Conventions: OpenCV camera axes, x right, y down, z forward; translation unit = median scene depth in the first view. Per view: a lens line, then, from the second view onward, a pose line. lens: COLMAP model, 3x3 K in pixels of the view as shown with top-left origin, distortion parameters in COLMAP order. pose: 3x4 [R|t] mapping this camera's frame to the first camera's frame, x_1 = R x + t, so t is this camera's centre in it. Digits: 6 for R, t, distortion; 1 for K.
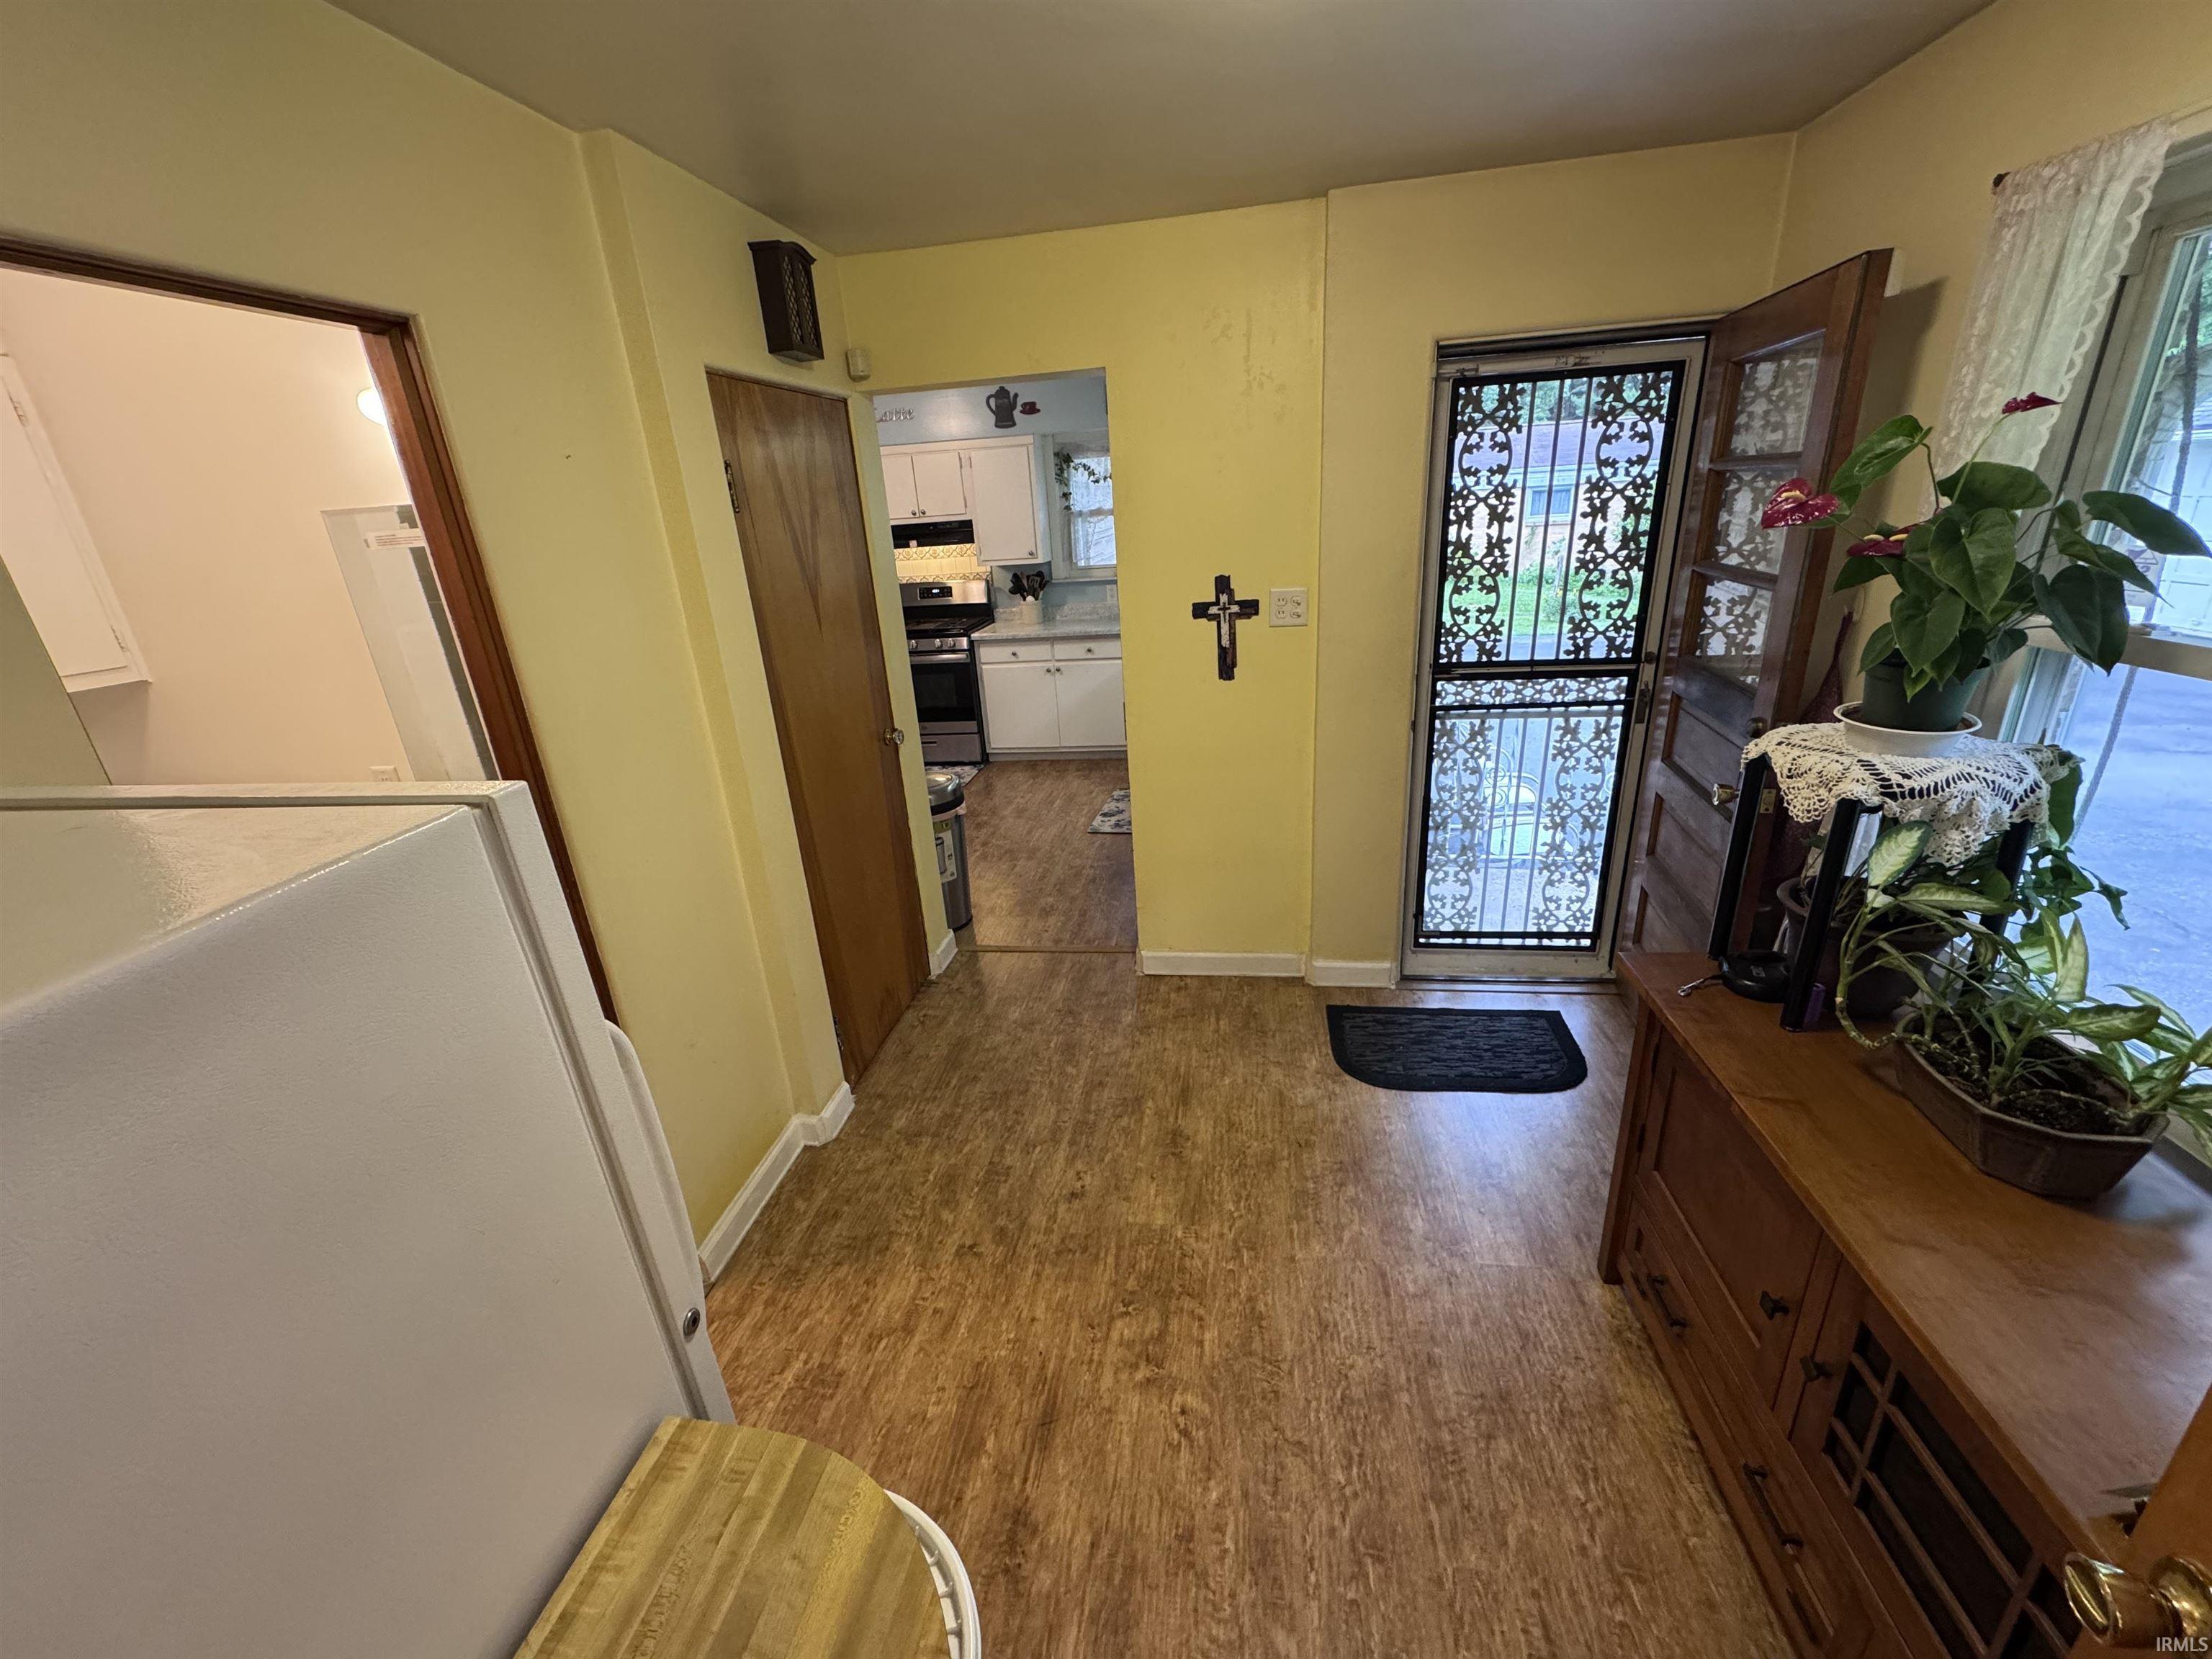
lens RADIAL K [[884.9, 0, 1108.9], [0, 884.9, 826.8], [0, 0, 1]] dist [-0.000745, 0.000920]
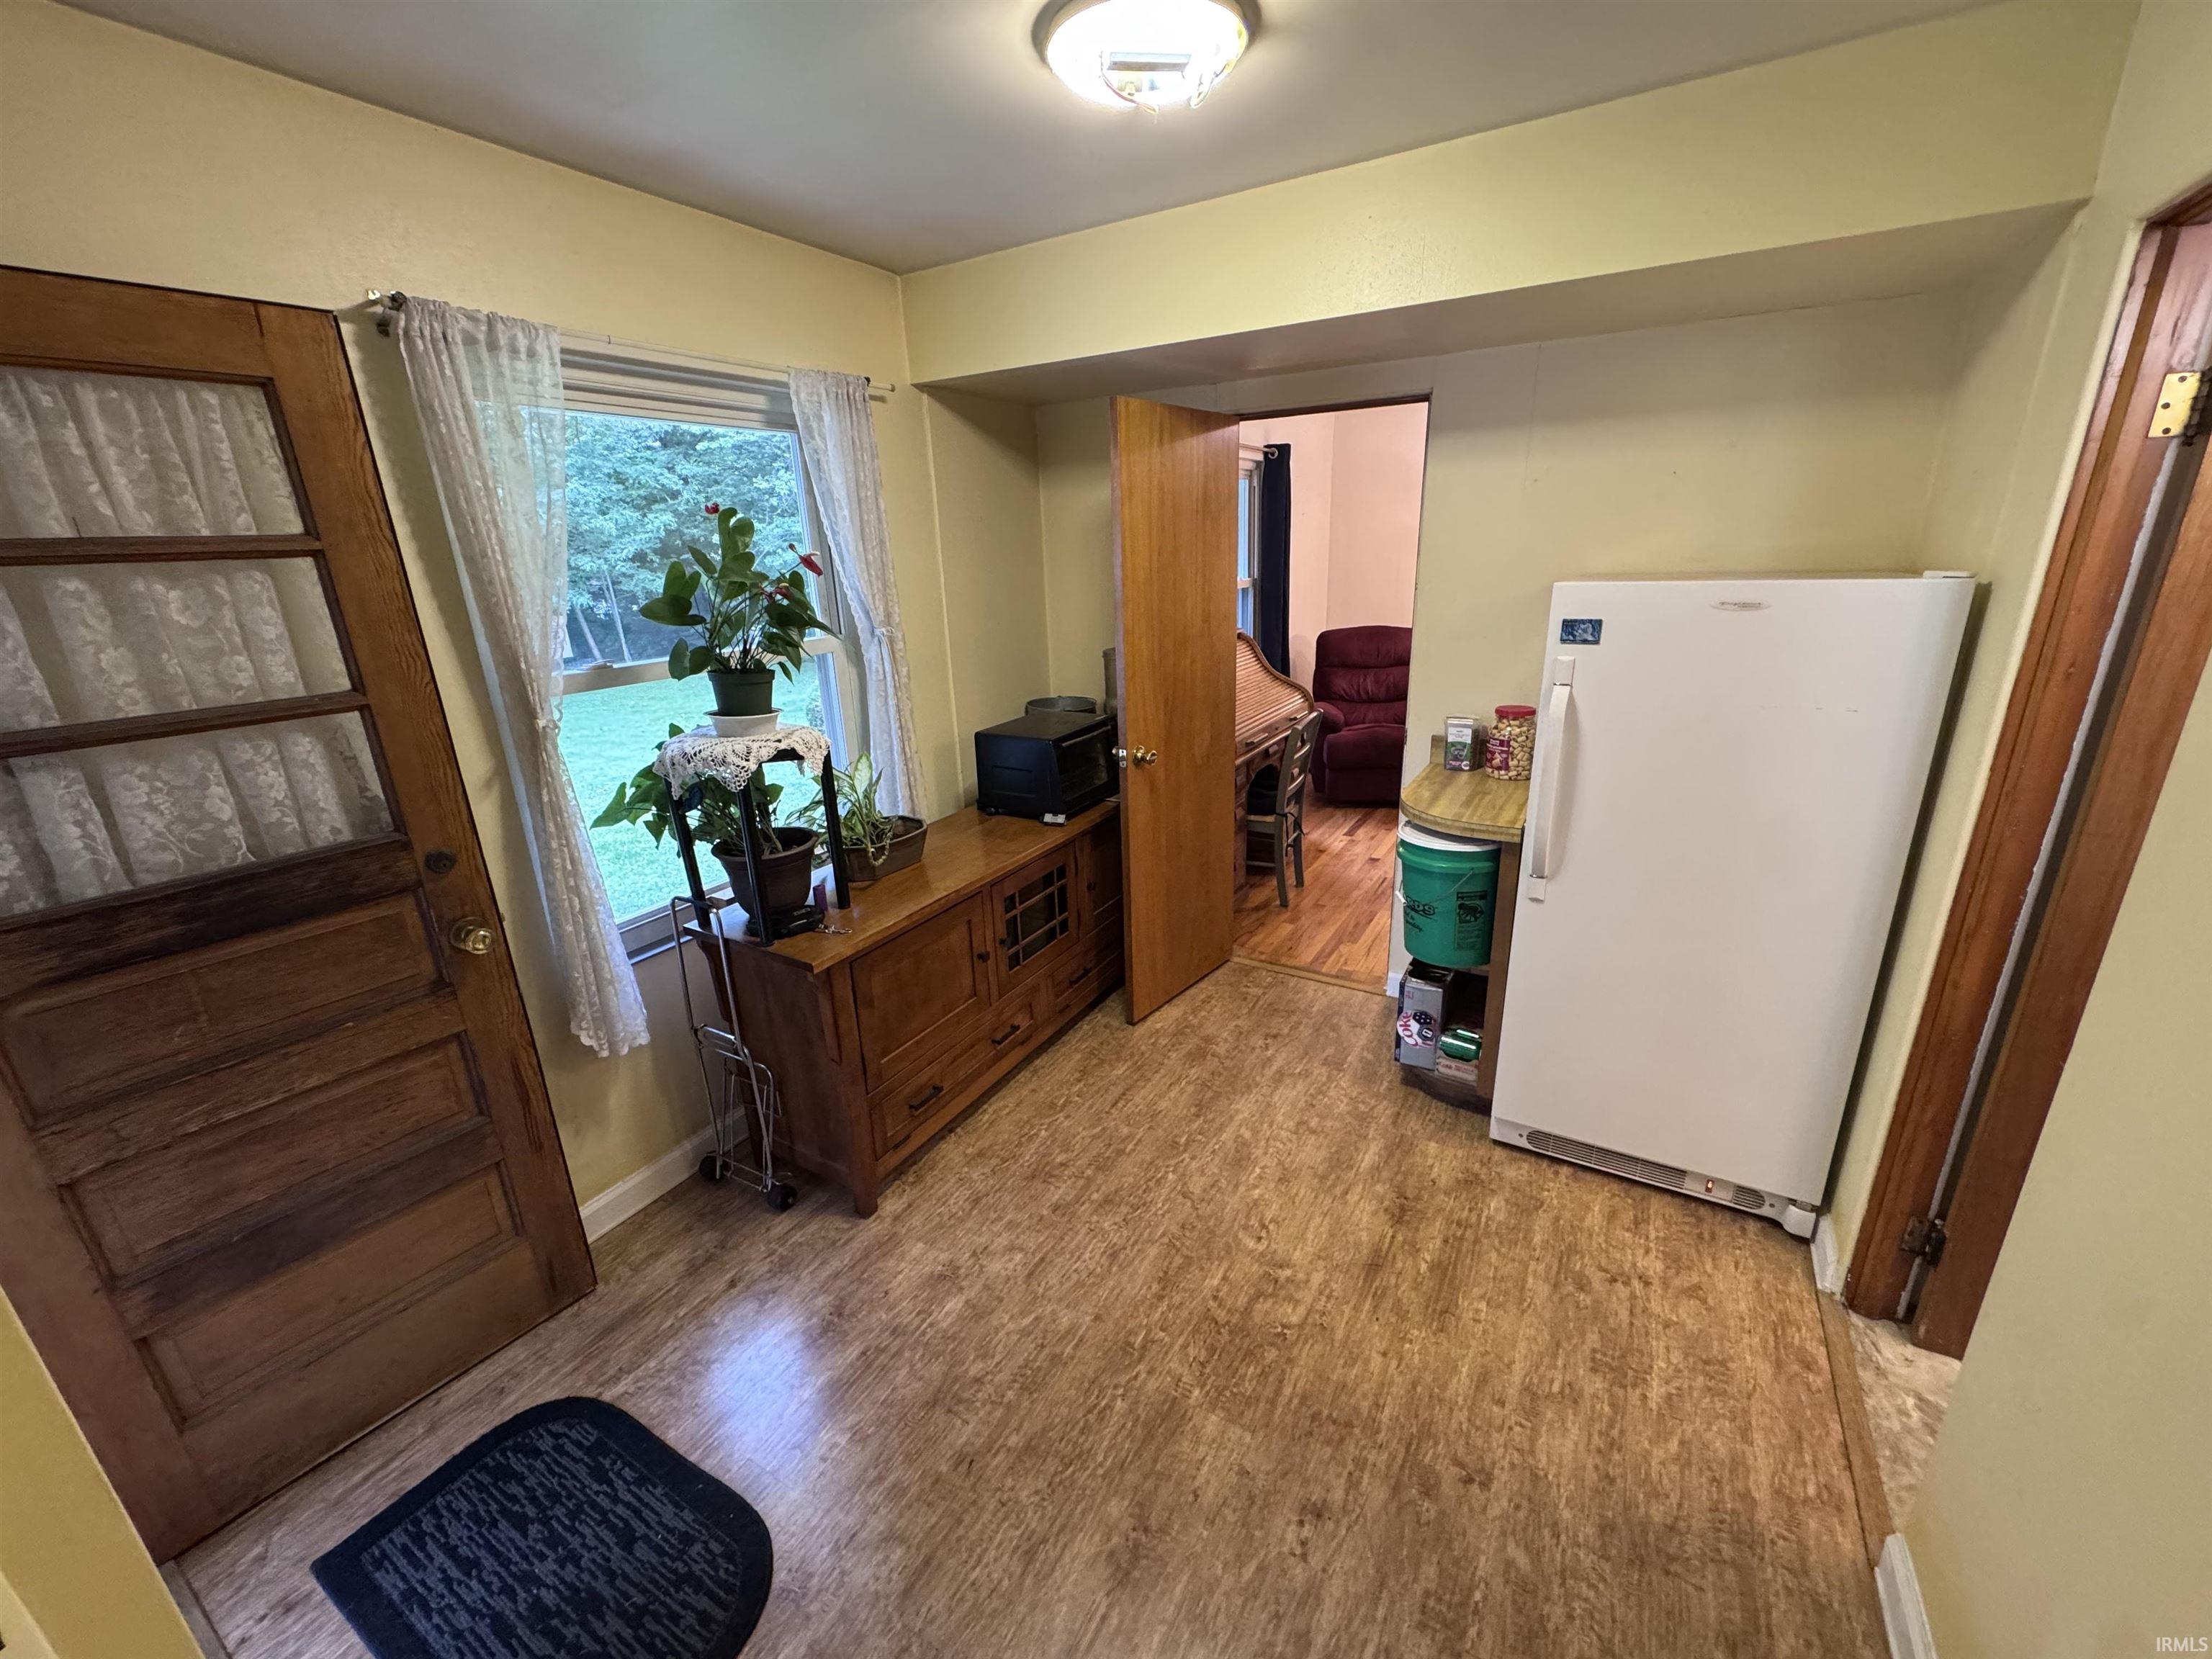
lens RADIAL K [[884.9, 0, 1100.1], [0, 884.9, 837.9], [0, 0, 1]] dist [-0.000745, 0.000920]
pose [[-0.918046, -0.022805, 0.395817, -0.056533], [0.228280, 0.785849, 0.574742, -0.163080], [-0.324159, 0.617997, -0.716240, 0.482429]]
